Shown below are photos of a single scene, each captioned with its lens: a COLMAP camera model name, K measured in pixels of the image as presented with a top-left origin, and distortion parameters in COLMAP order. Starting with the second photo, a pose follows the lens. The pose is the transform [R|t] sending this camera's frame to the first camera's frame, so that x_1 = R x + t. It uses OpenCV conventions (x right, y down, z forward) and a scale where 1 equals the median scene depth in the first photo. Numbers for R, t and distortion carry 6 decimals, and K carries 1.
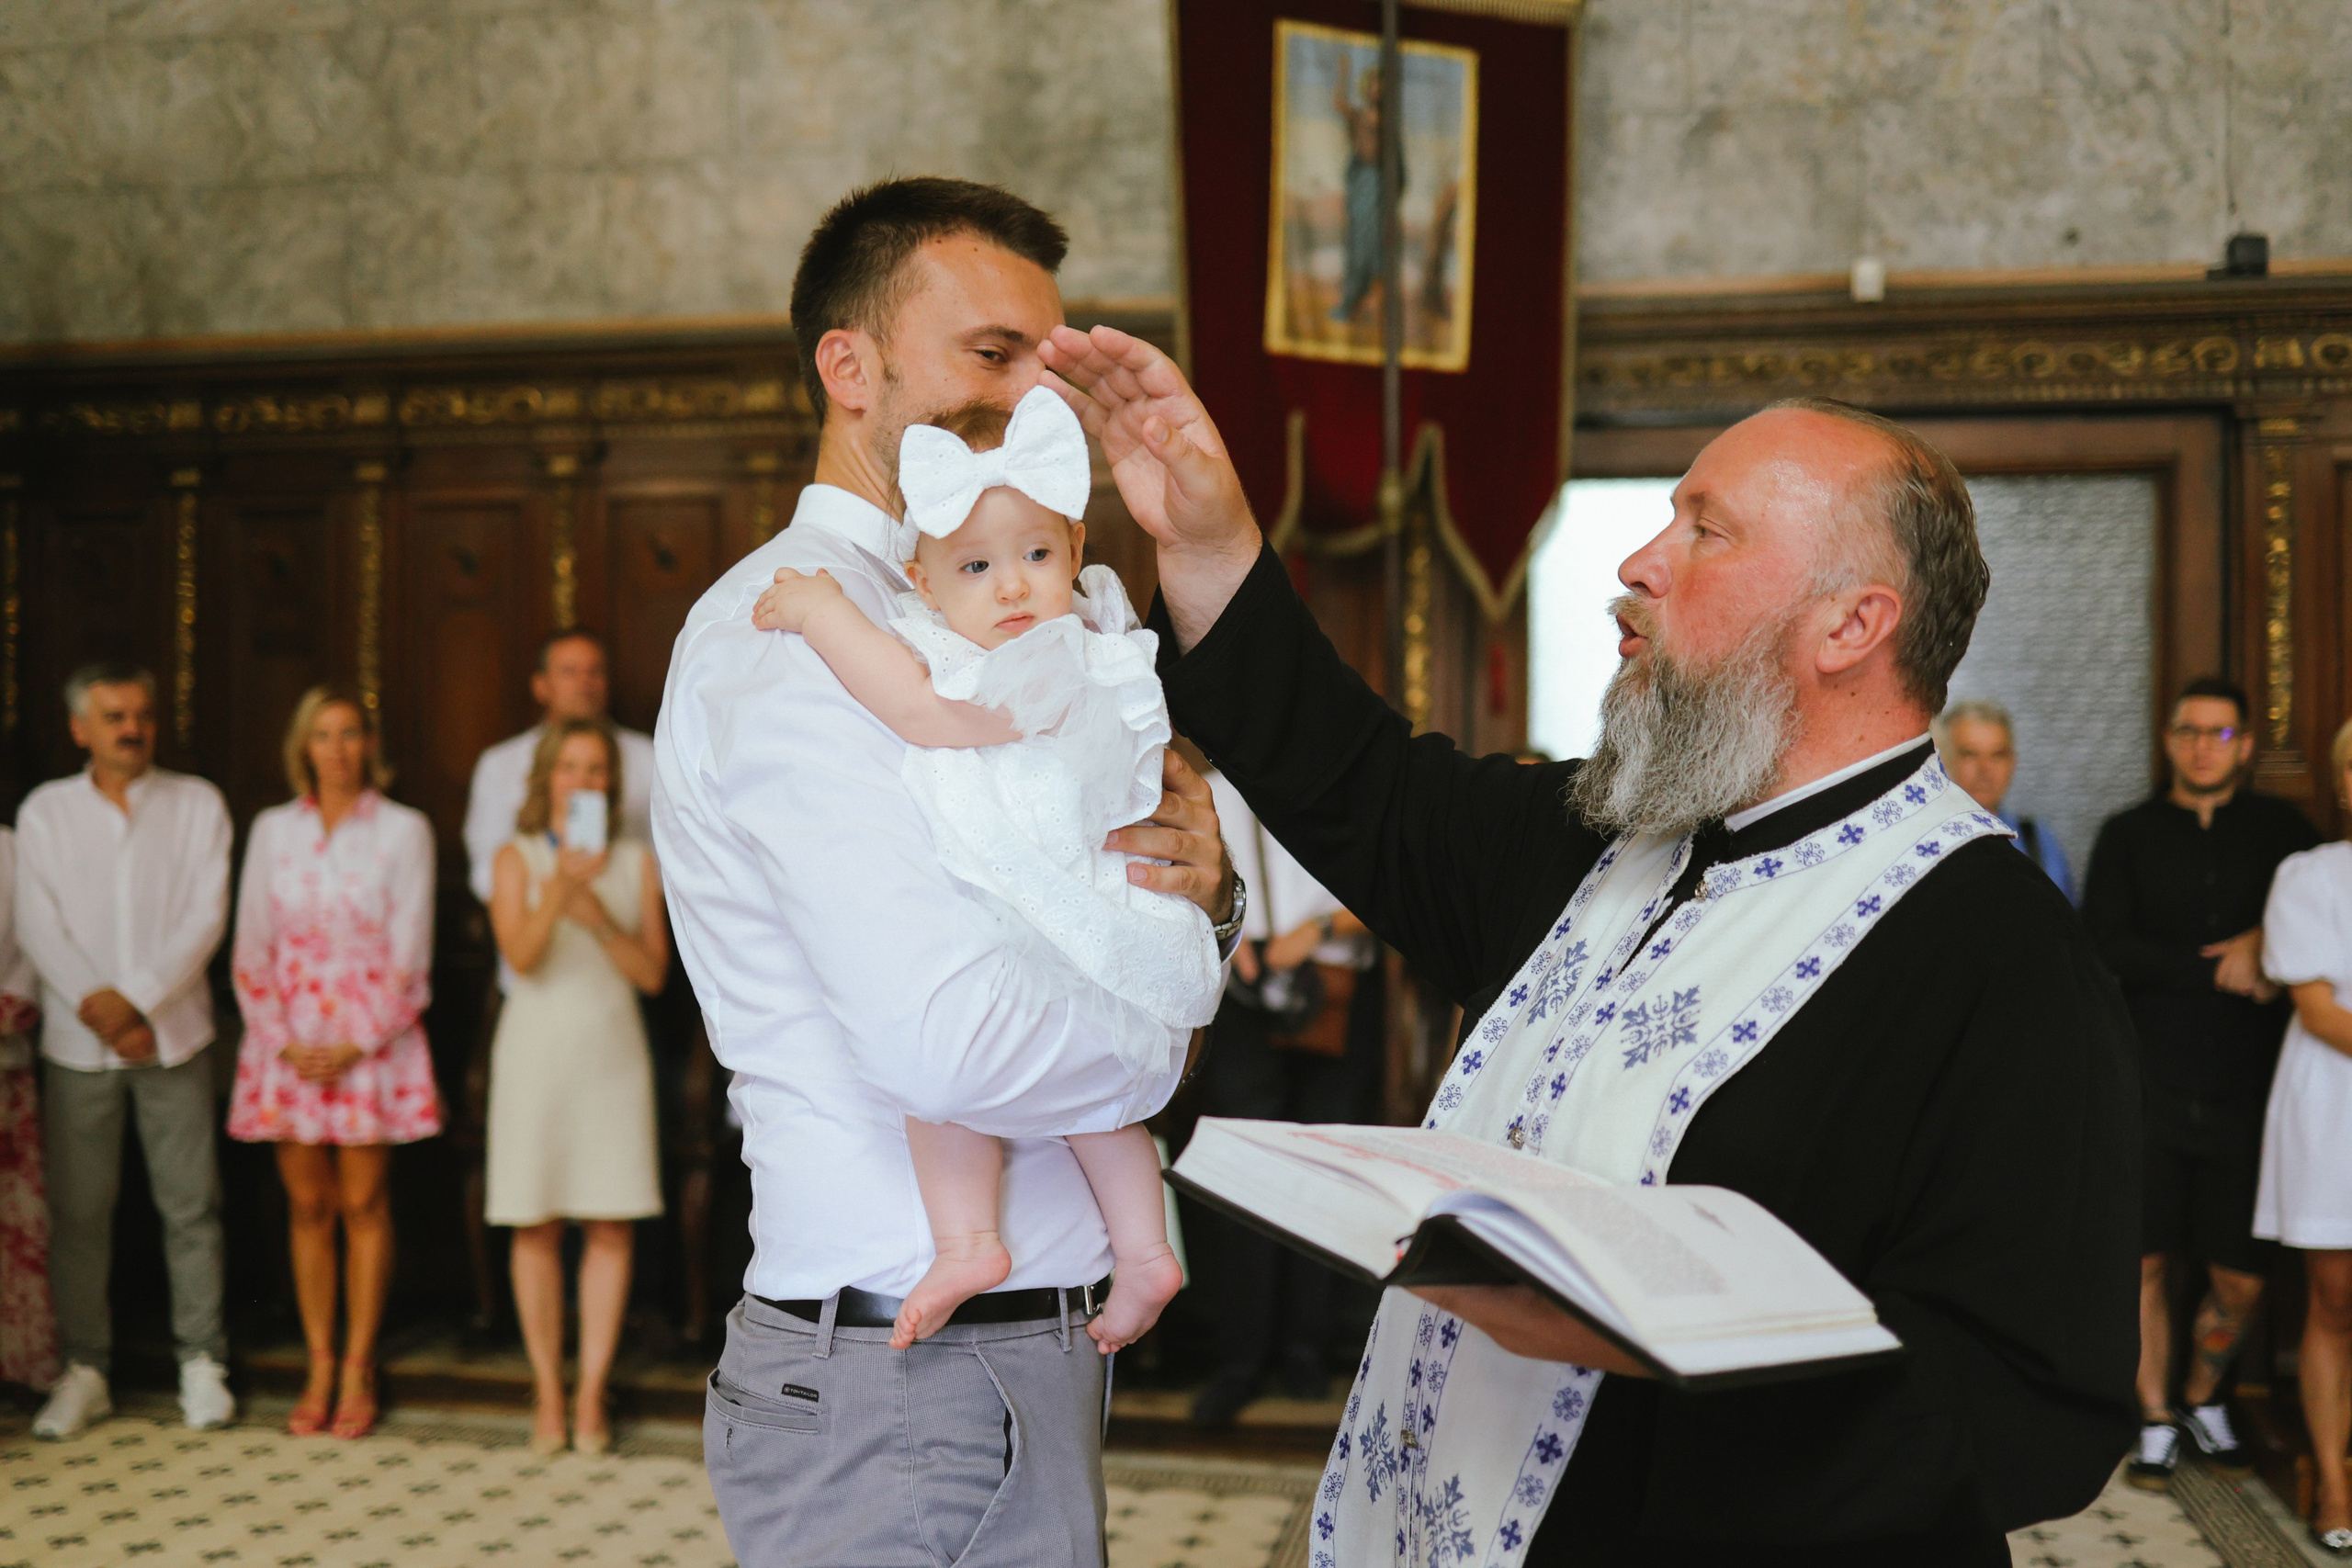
lens RADIAL K [[2499.4, 0, 1185.0], [0, 2499.4, 837.1], [0, 0, 1]] dist [-0.025059, 0.000000]
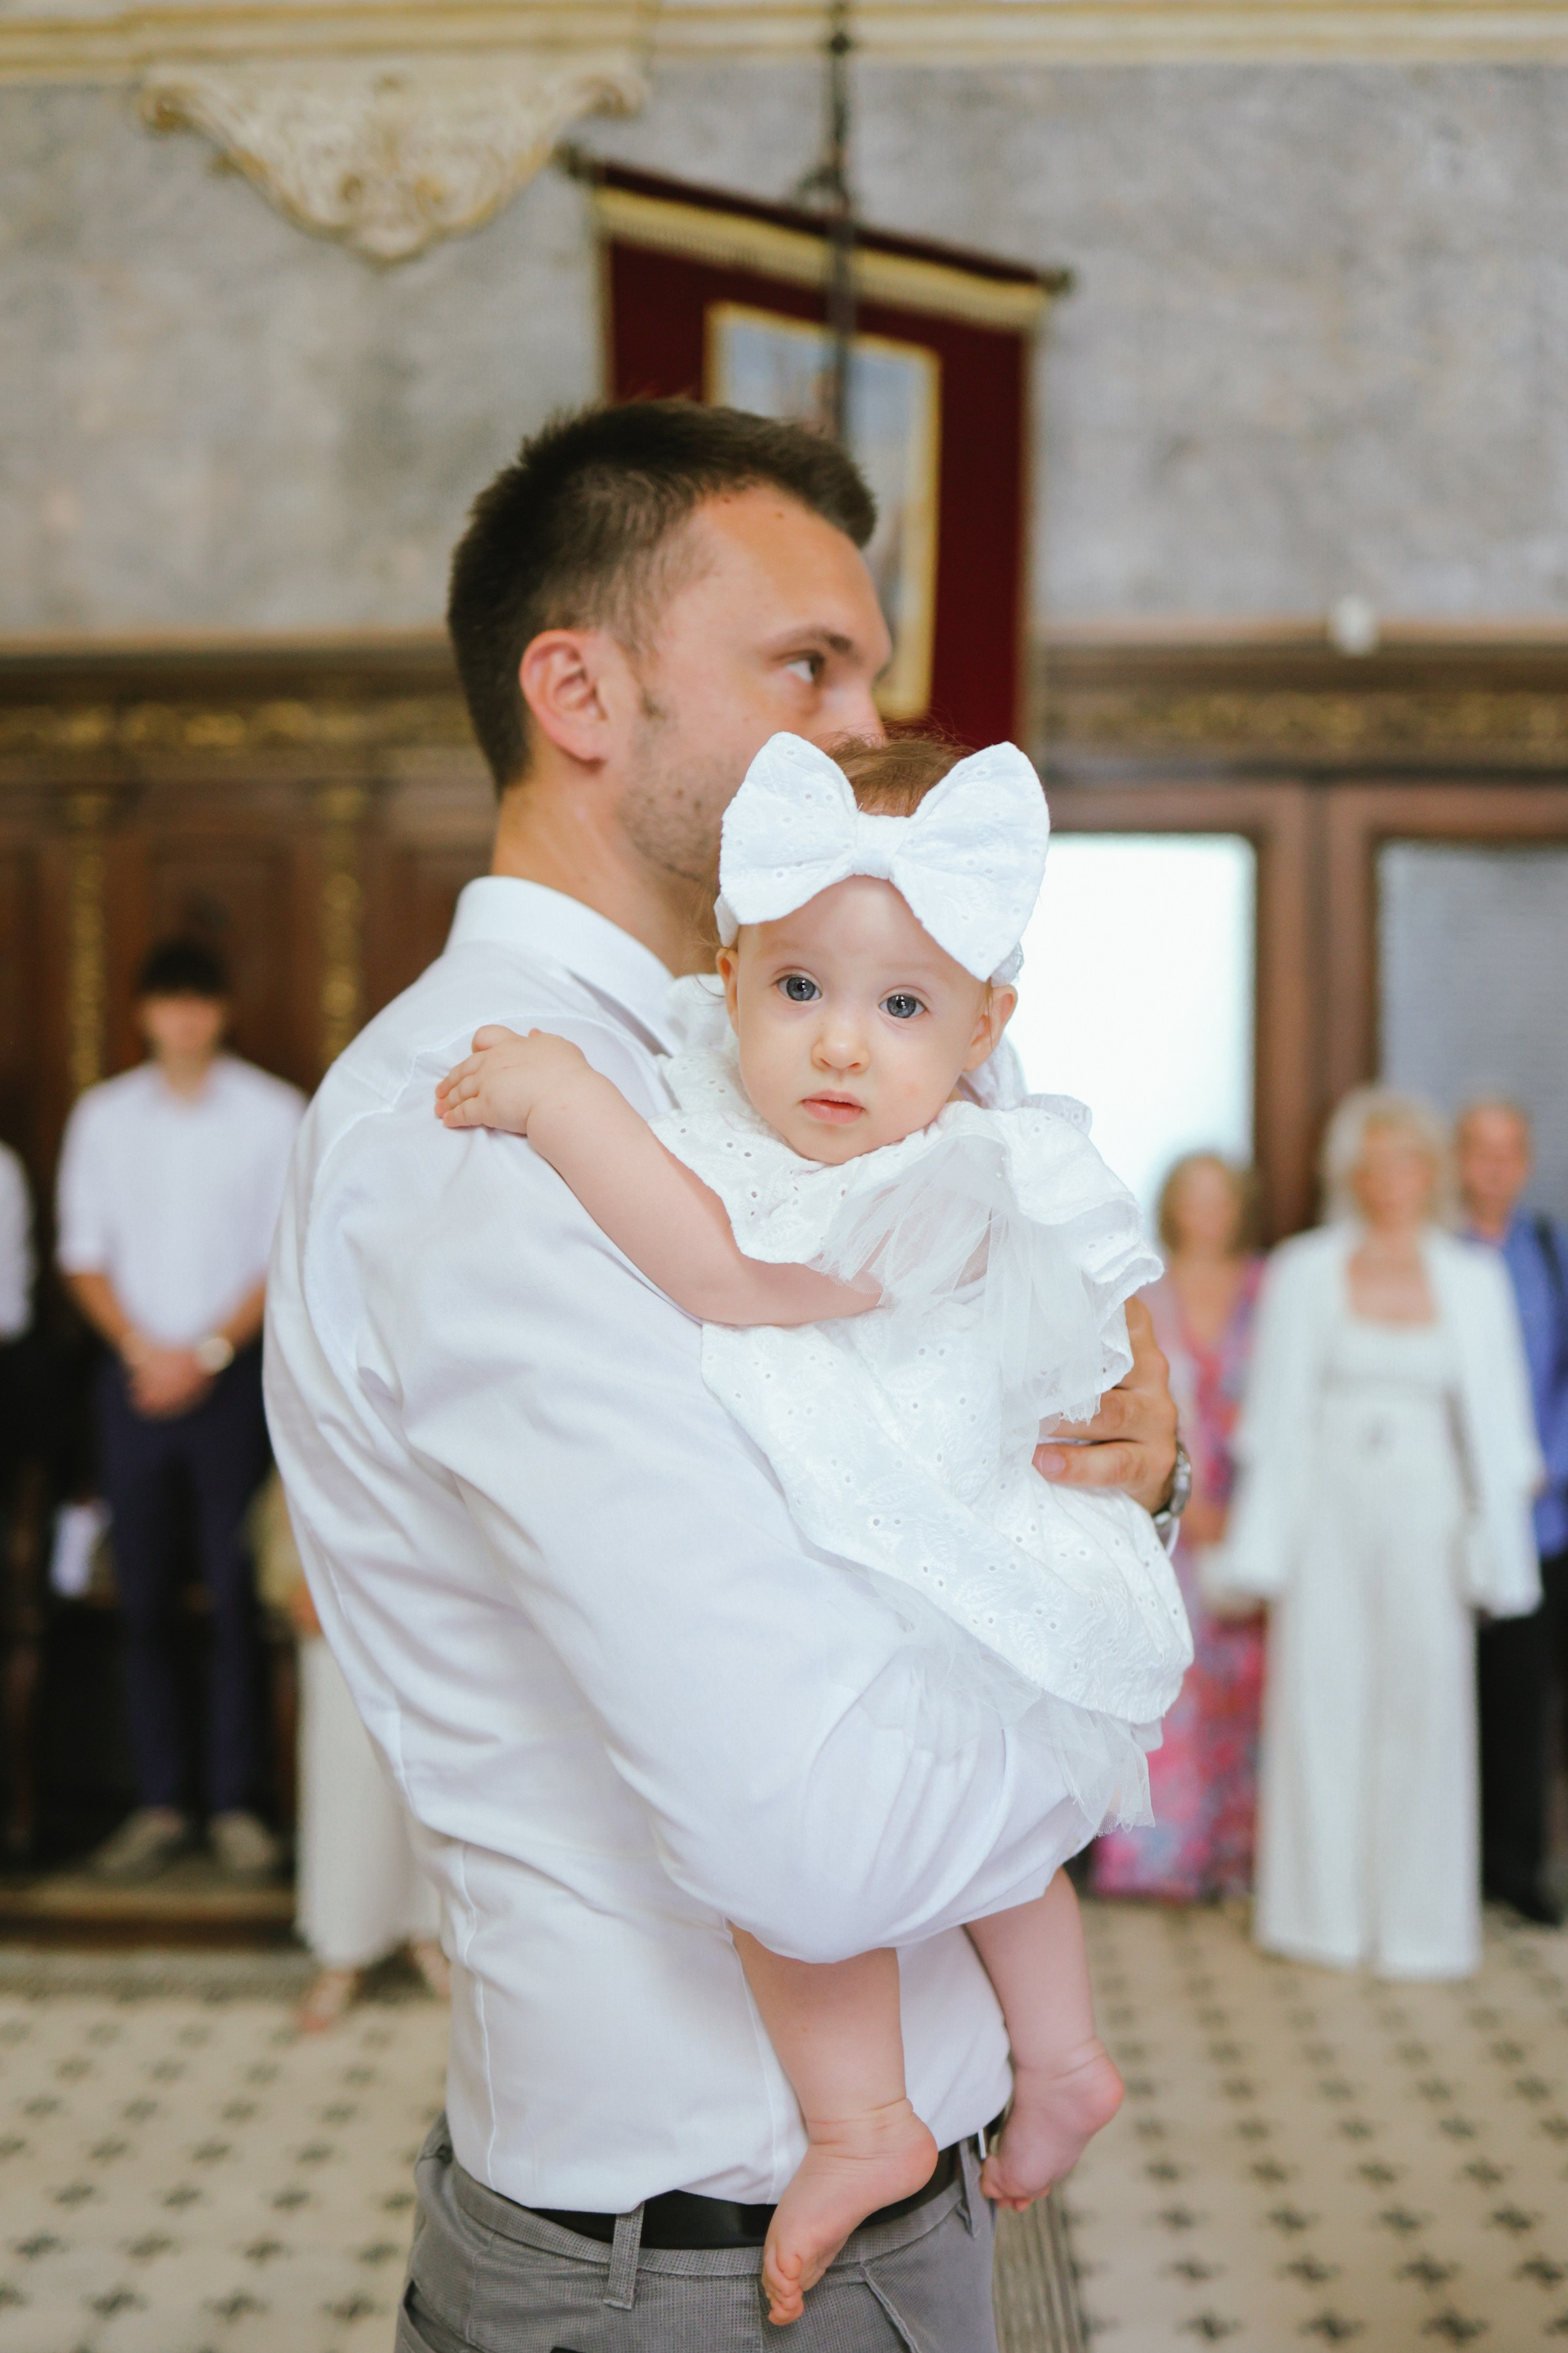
lens RADIAL K [[2500.3, 0, 837.0], [0, 2500.3, 1216.0], [0, 0, 1]] dist [-0.025059, 0.000000]
pose [[0.987177, -0.009073, 0.159372, -0.058548], [0.006913, 0.999877, 0.014104, -0.022763], [-0.159481, -0.012821, 0.987118, 0.126854]]
